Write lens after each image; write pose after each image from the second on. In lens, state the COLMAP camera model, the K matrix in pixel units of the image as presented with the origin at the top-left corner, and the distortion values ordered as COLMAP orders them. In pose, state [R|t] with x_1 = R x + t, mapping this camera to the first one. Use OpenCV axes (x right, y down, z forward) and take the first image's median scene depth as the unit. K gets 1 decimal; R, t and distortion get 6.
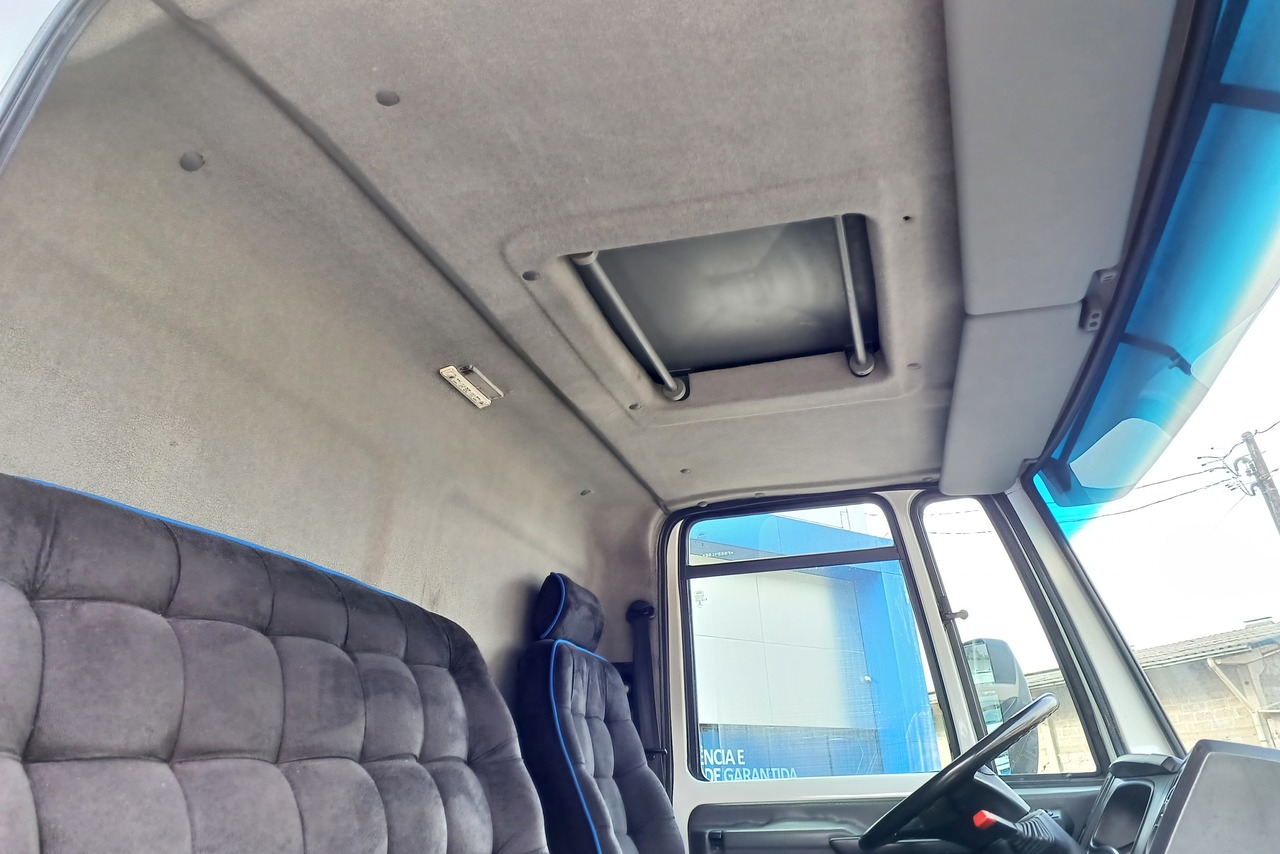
lens RADIAL K [[873.4, 0, 643.7], [0, 873.4, 422.3], [0, 0, 1]] dist [0.038472, -0.034781]
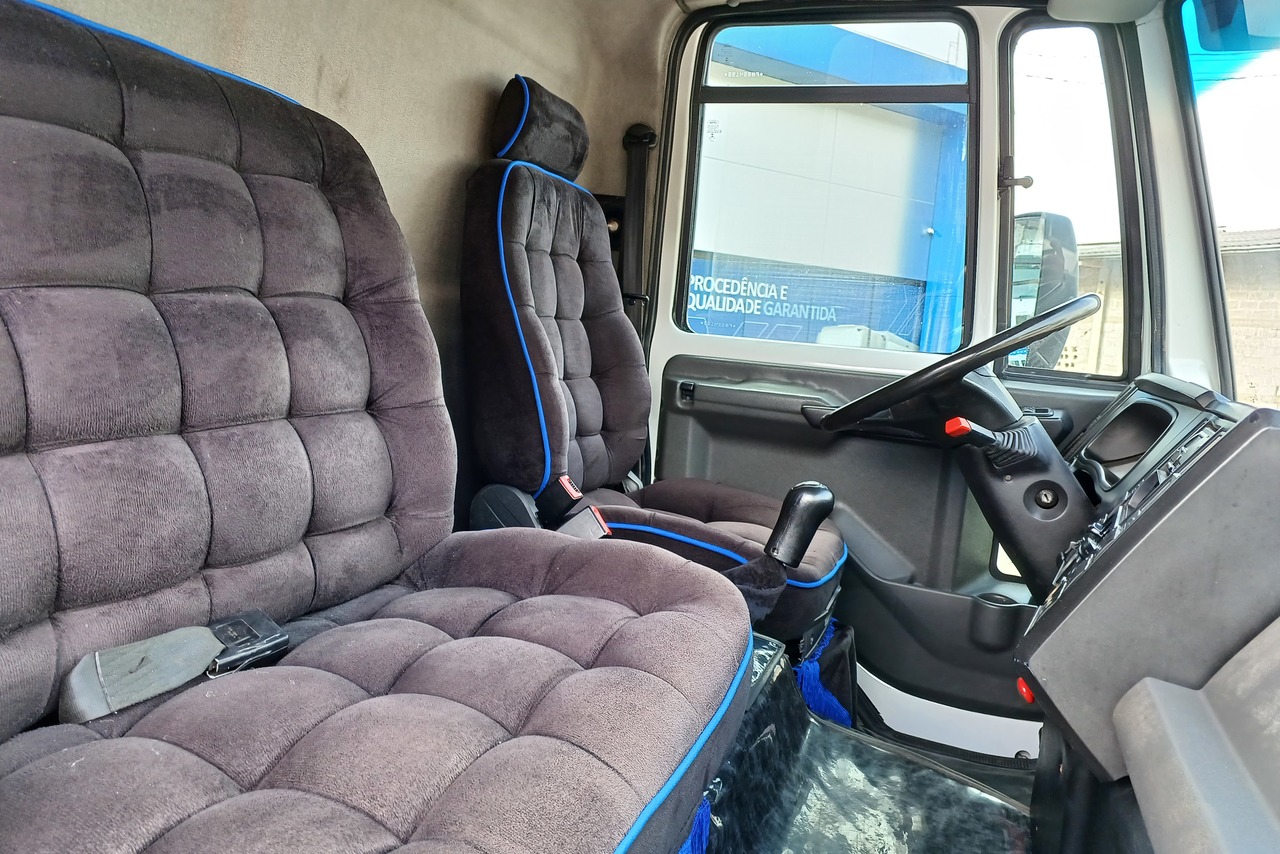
lens RADIAL K [[873.4, 0, 637.6], [0, 873.4, 423.7], [0, 0, 1]] dist [0.038472, -0.034781]
pose [[0.990782, 0.125112, -0.051932, 0.085465], [-0.081371, 0.856177, 0.510235, 0.026682], [0.108300, -0.501306, 0.858466, 0.165900]]
